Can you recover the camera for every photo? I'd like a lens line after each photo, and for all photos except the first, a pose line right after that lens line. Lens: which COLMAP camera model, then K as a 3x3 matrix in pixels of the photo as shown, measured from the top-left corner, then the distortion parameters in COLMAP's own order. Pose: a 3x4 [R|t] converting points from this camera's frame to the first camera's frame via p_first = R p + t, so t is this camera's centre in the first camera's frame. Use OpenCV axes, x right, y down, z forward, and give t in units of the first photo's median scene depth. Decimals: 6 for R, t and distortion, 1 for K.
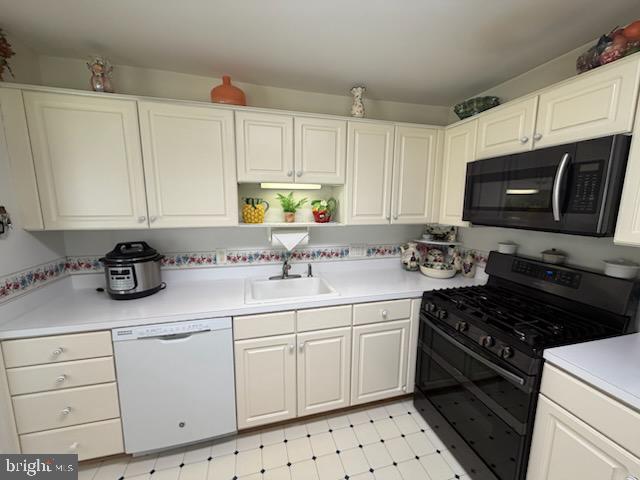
lens RADIAL K [[254.8, 0, 318.6], [0, 254.8, 239.8], [0, 0, 1]] dist [-0.000475, 0.000340]
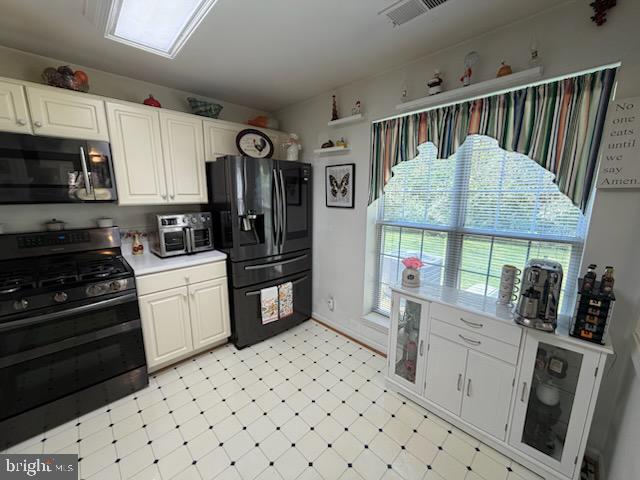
lens RADIAL K [[254.8, 0, 318.3], [0, 254.8, 240.5], [0, 0, 1]] dist [-0.000475, 0.000340]
pose [[-0.491058, -0.168970, 0.854582, -0.671148], [0.123360, 0.957634, 0.260231, -0.024392], [-0.862348, 0.233210, -0.449410, 0.399583]]
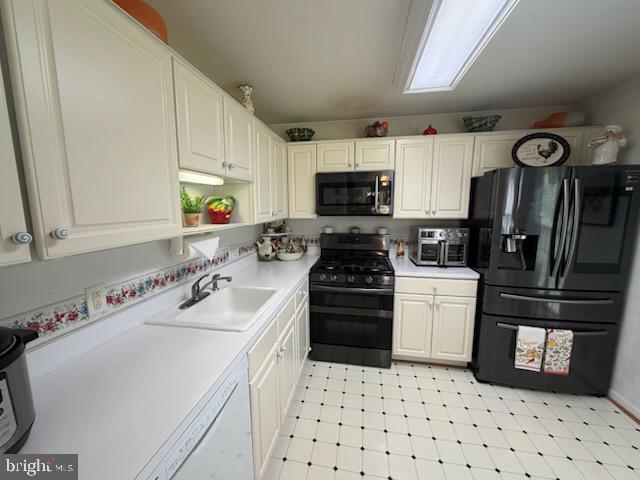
lens RADIAL K [[254.8, 0, 317.4], [0, 254.8, 240.1], [0, 0, 1]] dist [-0.000475, 0.000340]
pose [[0.420758, -0.132155, 0.897495, -0.732870], [0.141322, 0.986802, 0.079052, -0.041786], [-0.896098, 0.093575, 0.433881, 0.387091]]
